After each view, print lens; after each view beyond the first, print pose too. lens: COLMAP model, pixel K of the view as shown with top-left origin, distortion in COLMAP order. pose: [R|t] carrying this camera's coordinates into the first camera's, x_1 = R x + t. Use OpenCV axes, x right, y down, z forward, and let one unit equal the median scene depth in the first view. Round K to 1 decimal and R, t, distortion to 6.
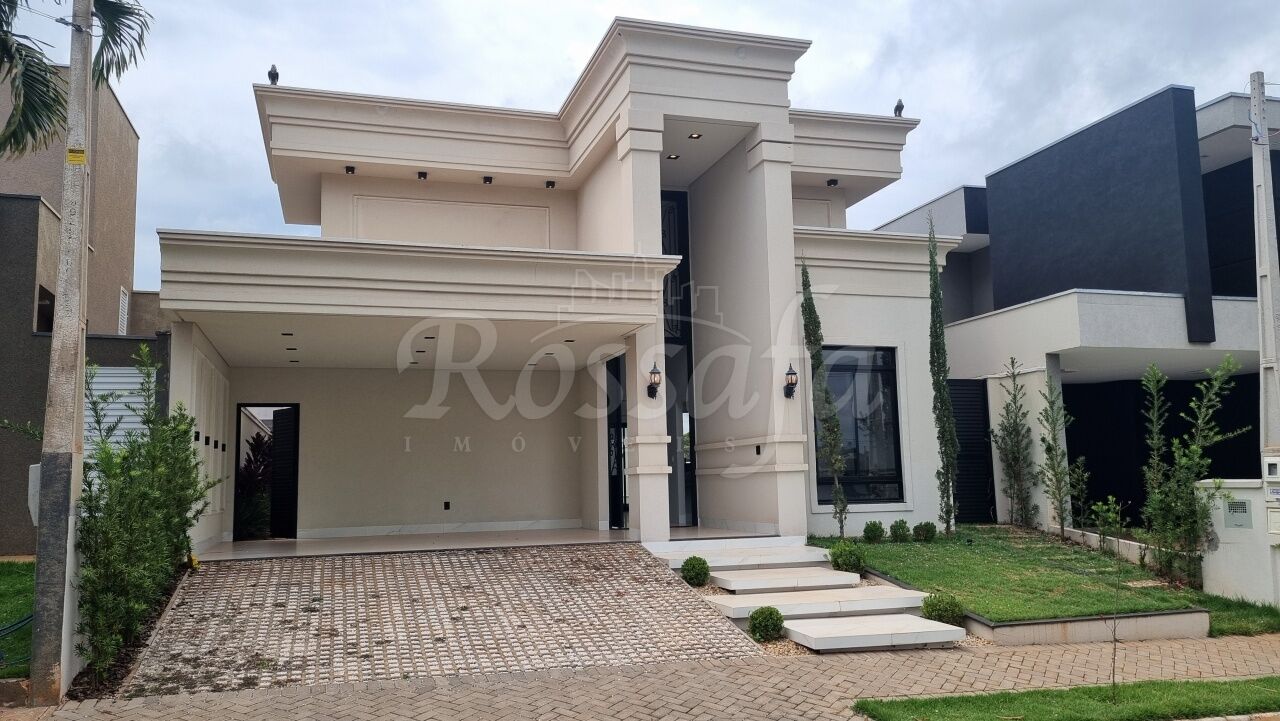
lens RADIAL K [[996.5, 0, 640.0], [0, 996.5, 360.5], [0, 0, 1]] dist [0.078167, -0.077438]
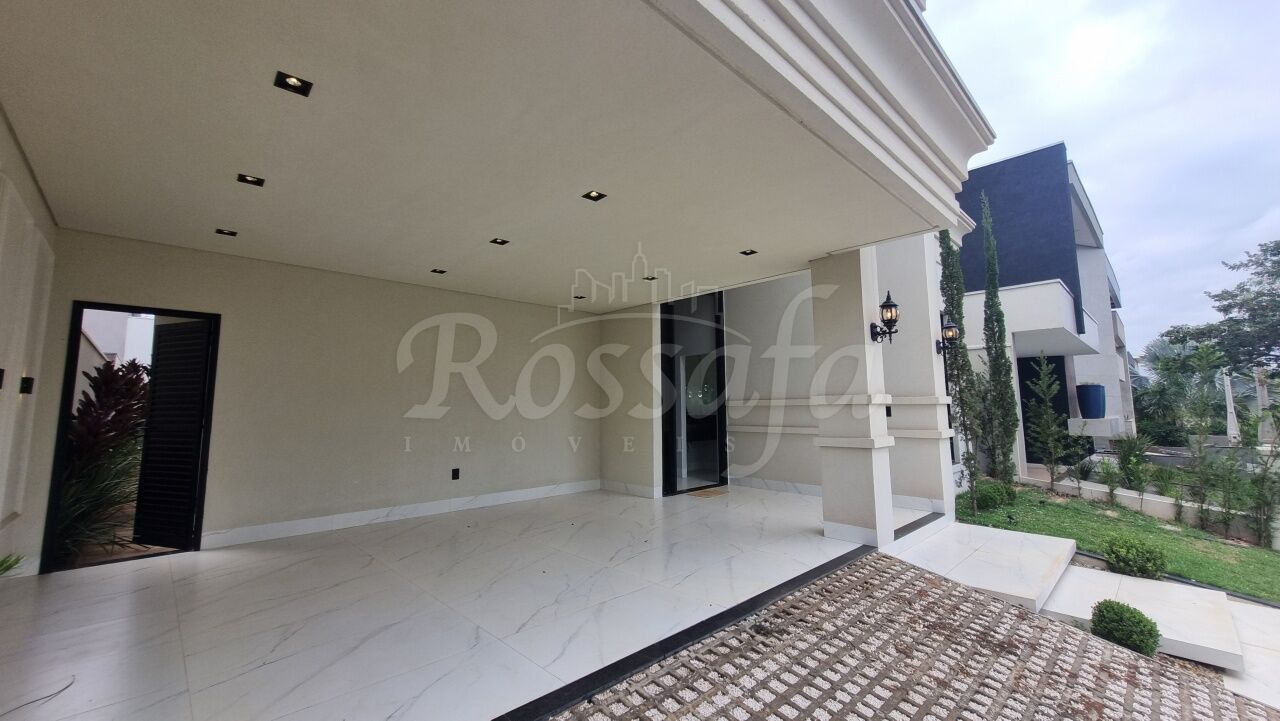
lens RADIAL K [[503.1, 0, 641.2], [0, 503.1, 351.0], [0, 0, 1]] dist [0.009058, -0.000122]
pose [[0.892853, 0.067064, 0.445327, -0.281396], [-0.069821, 0.997507, -0.010233, 0.056040], [-0.444903, -0.021957, 0.895309, 0.704226]]
